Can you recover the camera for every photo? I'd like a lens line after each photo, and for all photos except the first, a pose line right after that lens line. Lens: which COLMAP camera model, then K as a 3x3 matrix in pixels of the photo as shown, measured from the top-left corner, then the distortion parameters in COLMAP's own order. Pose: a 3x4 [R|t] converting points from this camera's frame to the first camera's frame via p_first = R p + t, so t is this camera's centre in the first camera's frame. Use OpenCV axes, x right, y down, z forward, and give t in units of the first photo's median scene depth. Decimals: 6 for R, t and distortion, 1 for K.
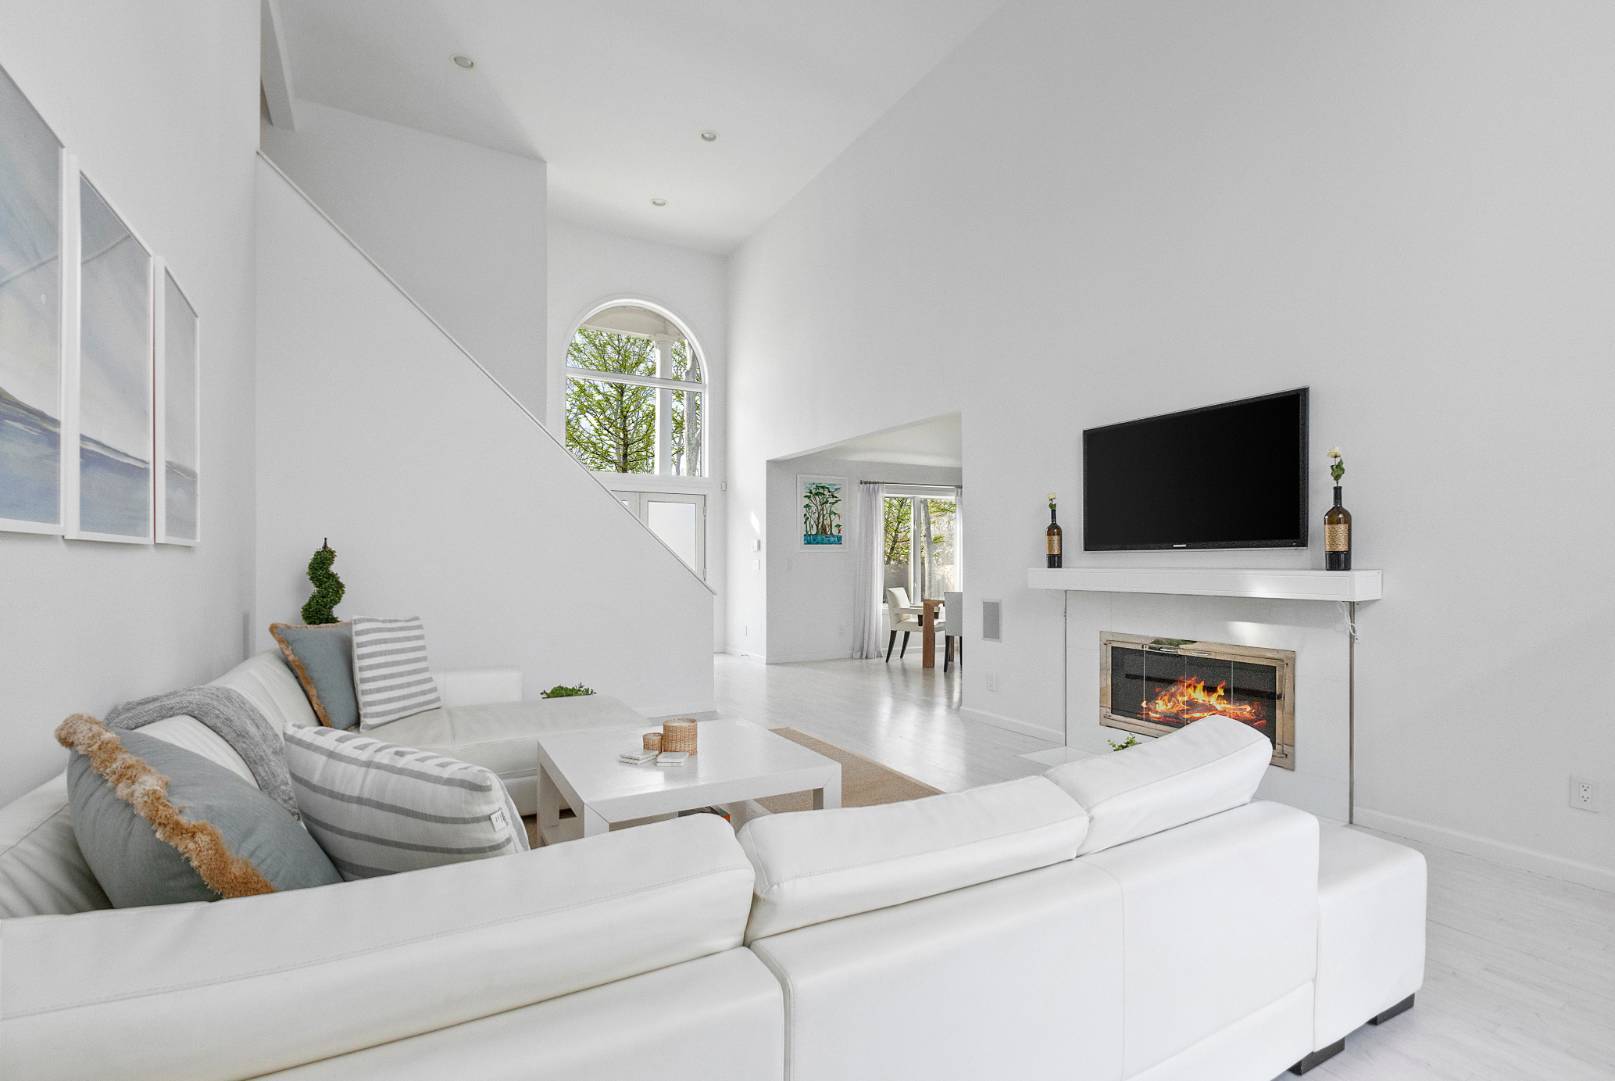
lens RADIAL K [[746.2, 0, 802.5], [0, 746.2, 549.9], [0, 0, 1]] dist [-0.022894, -0.000279]
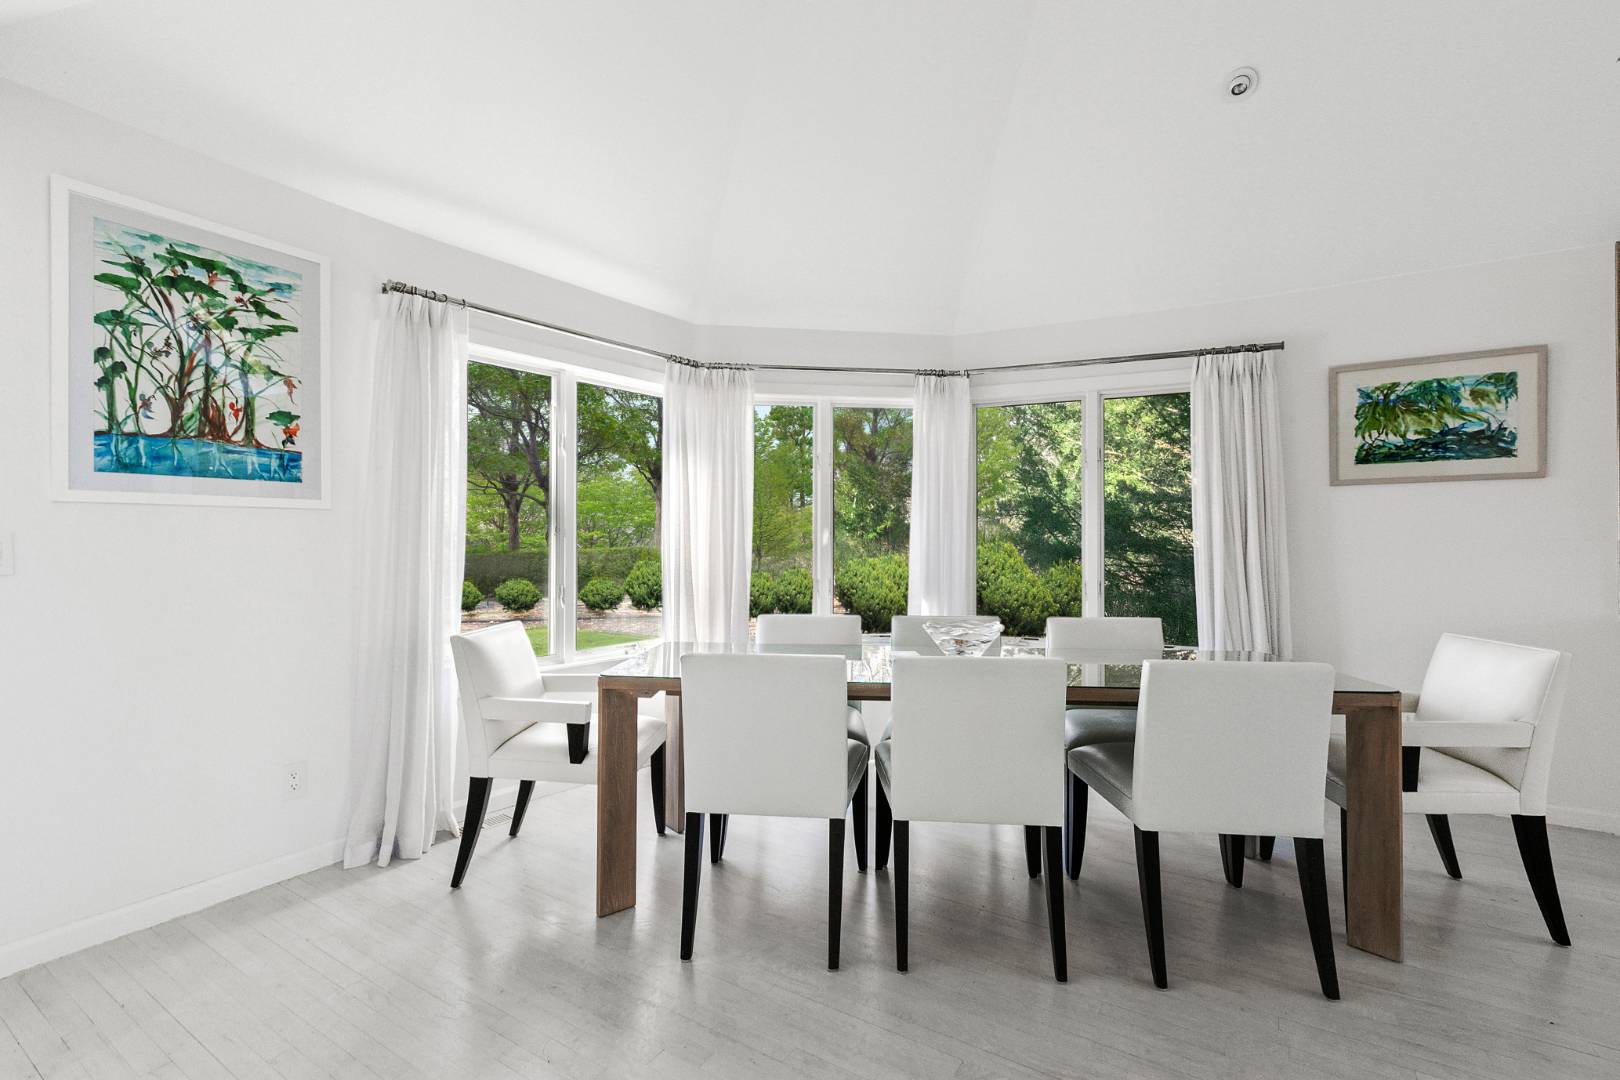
lens RADIAL K [[748.5, 0, 802.2], [0, 748.5, 529.8], [0, 0, 1]] dist [-0.022894, -0.000279]
pose [[0.900855, 0.003904, 0.434102, 0.106424], [0.000298, 0.999954, -0.009610, 0.014616], [-0.434119, 0.008787, 0.900813, 0.669175]]
